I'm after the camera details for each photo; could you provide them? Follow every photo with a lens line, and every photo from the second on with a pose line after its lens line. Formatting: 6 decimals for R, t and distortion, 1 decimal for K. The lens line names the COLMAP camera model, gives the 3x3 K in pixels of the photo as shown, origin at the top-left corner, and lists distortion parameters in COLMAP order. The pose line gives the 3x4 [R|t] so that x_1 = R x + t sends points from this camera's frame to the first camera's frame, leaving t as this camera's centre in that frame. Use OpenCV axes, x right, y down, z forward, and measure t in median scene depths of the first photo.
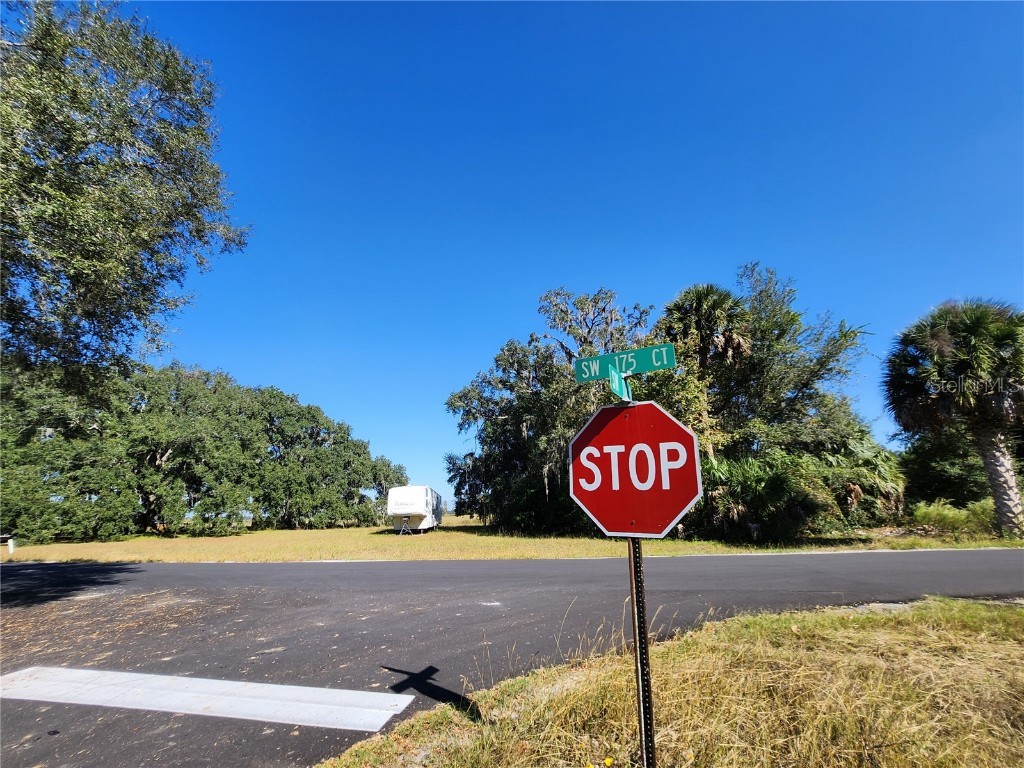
lens RADIAL K [[447.2, 0, 506.5], [0, 447.2, 387.4], [0, 0, 1]] dist [-0.011132, -0.001238]
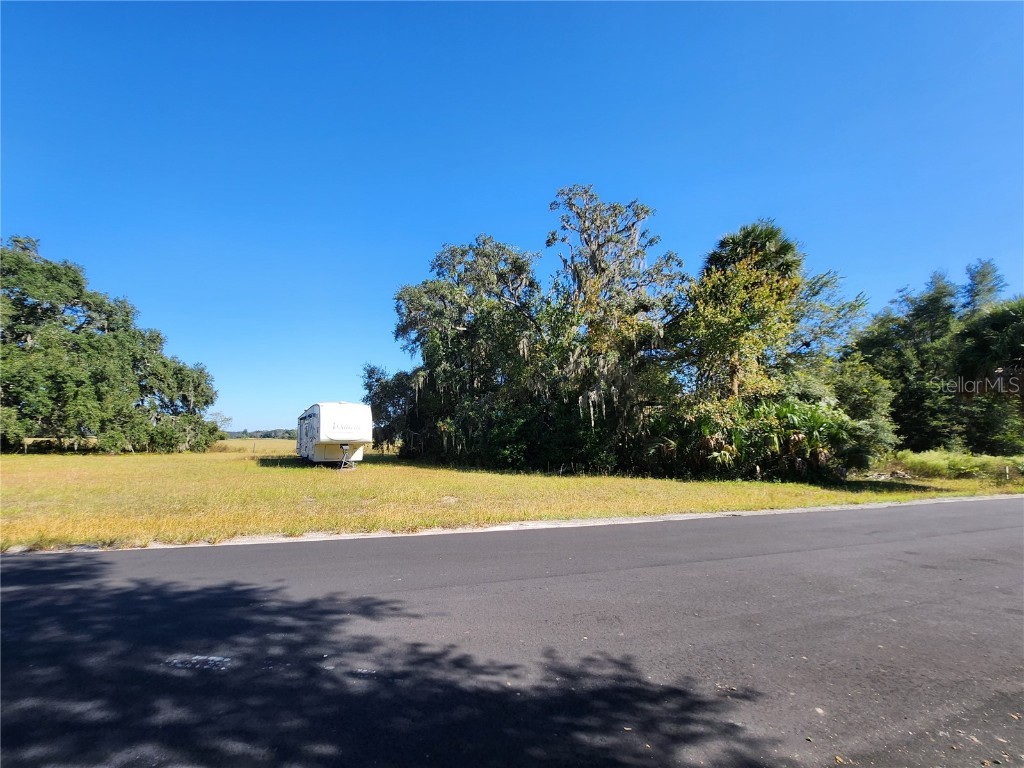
lens RADIAL K [[447.2, 0, 501.0], [0, 447.2, 386.4], [0, 0, 1]] dist [-0.011132, -0.001238]
pose [[0.872414, 0.102339, 0.477933, -0.270621], [-0.170335, 0.980192, 0.101041, 0.065083], [-0.458126, -0.169558, 0.872566, 0.215040]]
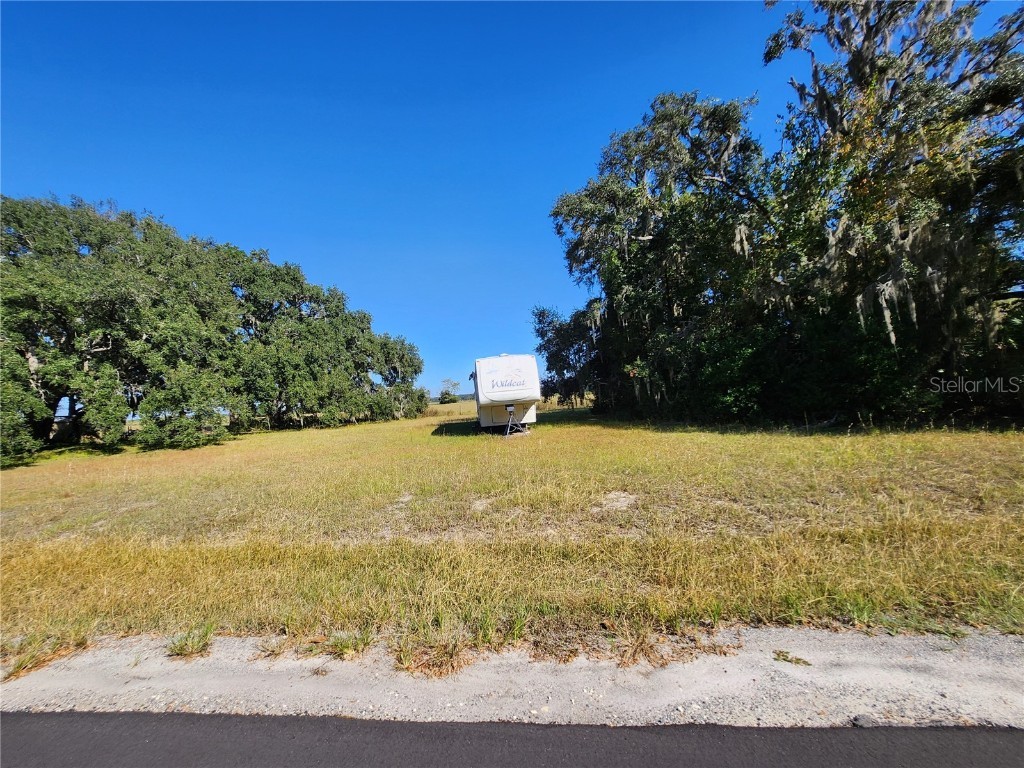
lens RADIAL K [[452.8, 0, 503.4], [0, 452.8, 385.3], [0, 0, 1]] dist [-0.018854, 0.000237]
pose [[0.997913, -0.039073, 0.051418, -0.198973], [0.025471, 0.969786, 0.242624, 0.092015], [-0.059345, -0.240808, 0.968757, 0.329166]]
